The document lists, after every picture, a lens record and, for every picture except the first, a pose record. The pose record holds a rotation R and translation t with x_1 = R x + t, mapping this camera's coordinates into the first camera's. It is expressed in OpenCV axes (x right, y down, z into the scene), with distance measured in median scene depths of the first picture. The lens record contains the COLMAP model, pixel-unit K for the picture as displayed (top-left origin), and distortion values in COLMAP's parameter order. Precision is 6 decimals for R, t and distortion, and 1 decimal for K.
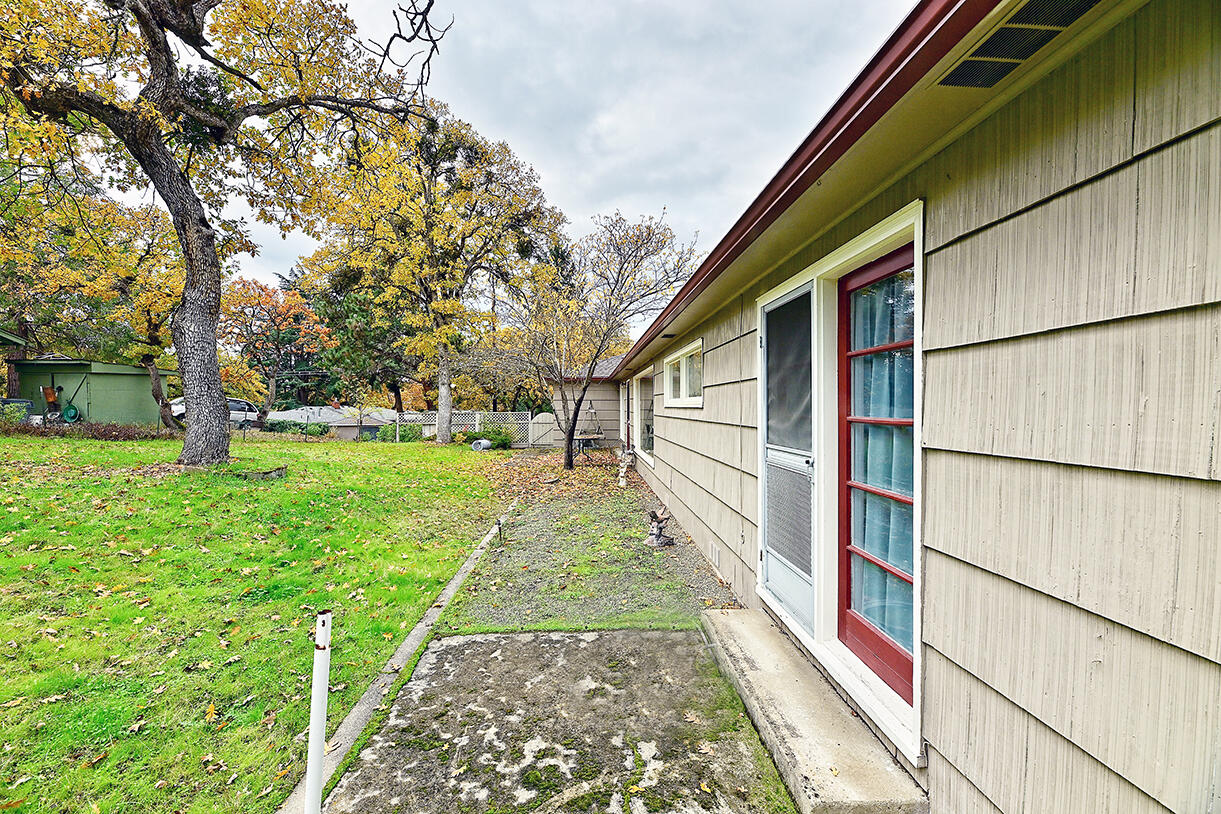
lens RADIAL K [[492.9, 0, 609.9], [0, 492.9, 408.0], [0, 0, 1]] dist [-0.002387, -0.003104]
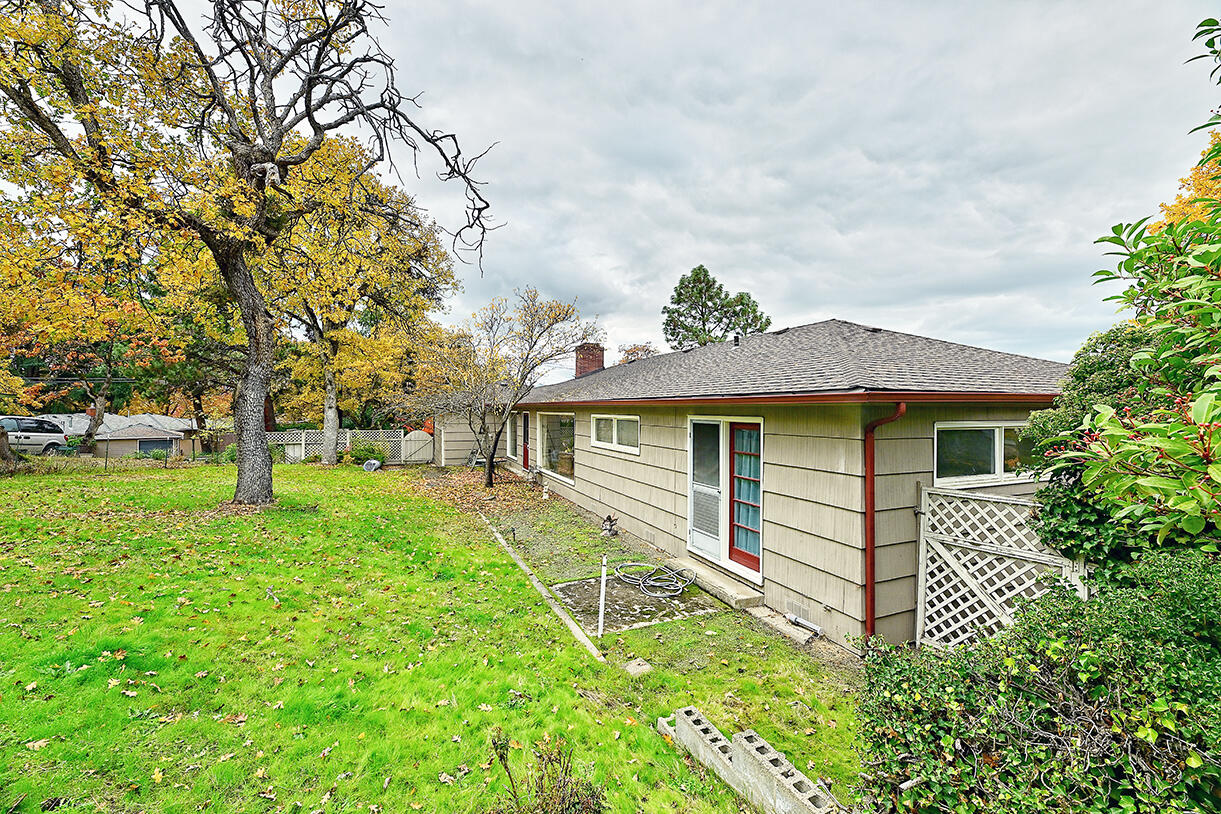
lens RADIAL K [[492.9, 0, 611.4], [0, 492.9, 406.4], [0, 0, 1]] dist [-0.002387, -0.003104]
pose [[0.934986, 0.009389, 0.354559, -0.808062], [-0.006536, 0.999936, -0.009246, -0.239954], [-0.354623, 0.006327, 0.934988, -0.942470]]
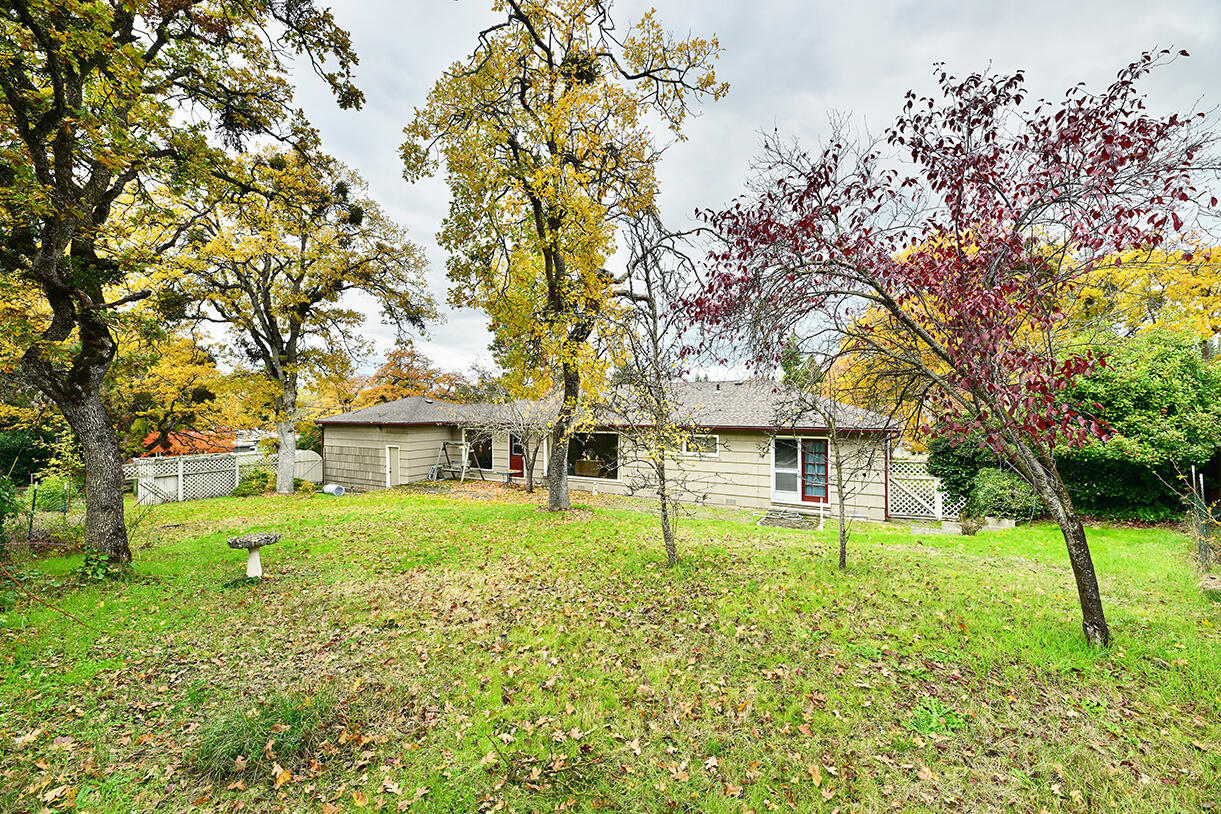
lens RADIAL K [[492.9, 0, 611.1], [0, 492.9, 407.6], [0, 0, 1]] dist [-0.002387, -0.003104]
pose [[0.595656, -0.007490, 0.803205, -4.140349], [0.013743, 0.999905, -0.000868, -0.486295], [-0.803122, 0.011556, 0.595702, -0.482425]]
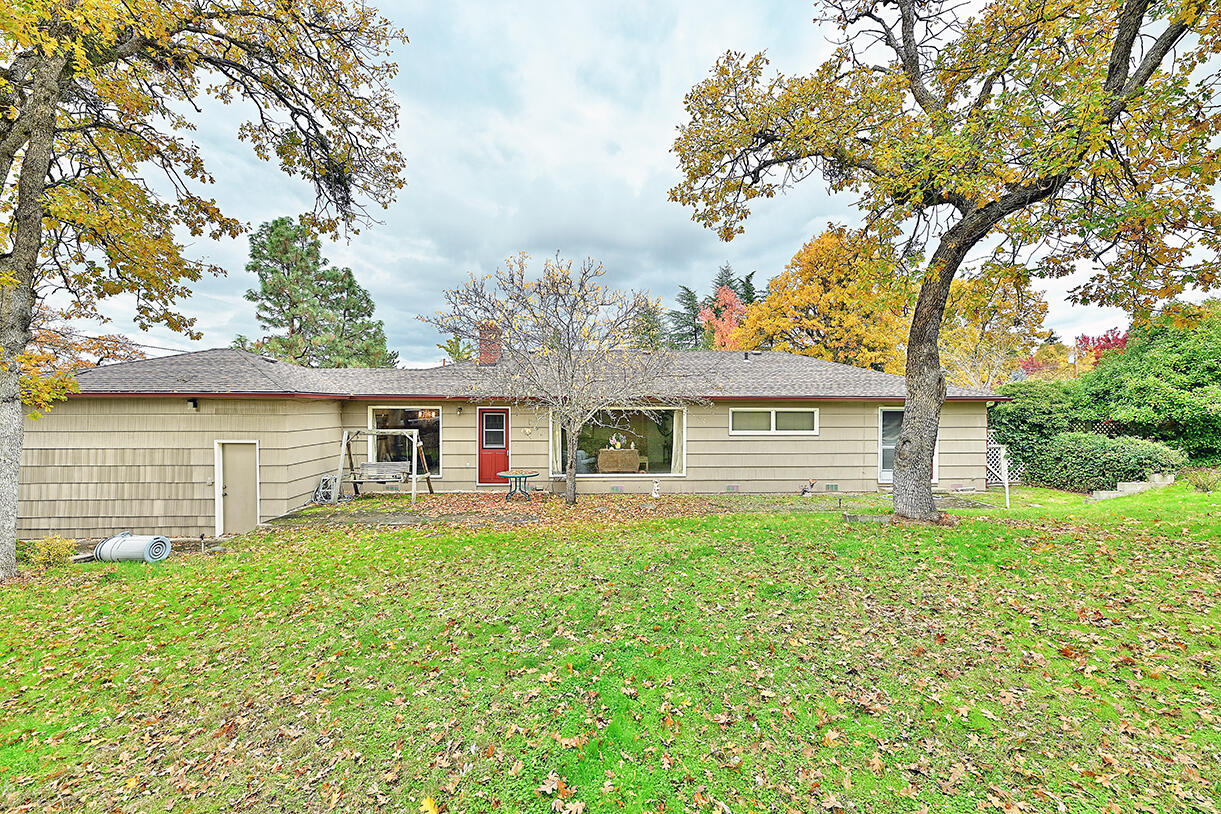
lens RADIAL K [[492.9, 0, 609.2], [0, 492.9, 406.3], [0, 0, 1]] dist [-0.002387, -0.003104]
pose [[0.037275, -0.016518, 0.999169, -3.689480], [0.002897, 0.999861, 0.016421, -0.297145], [-0.999301, 0.002283, 0.037317, 3.024844]]
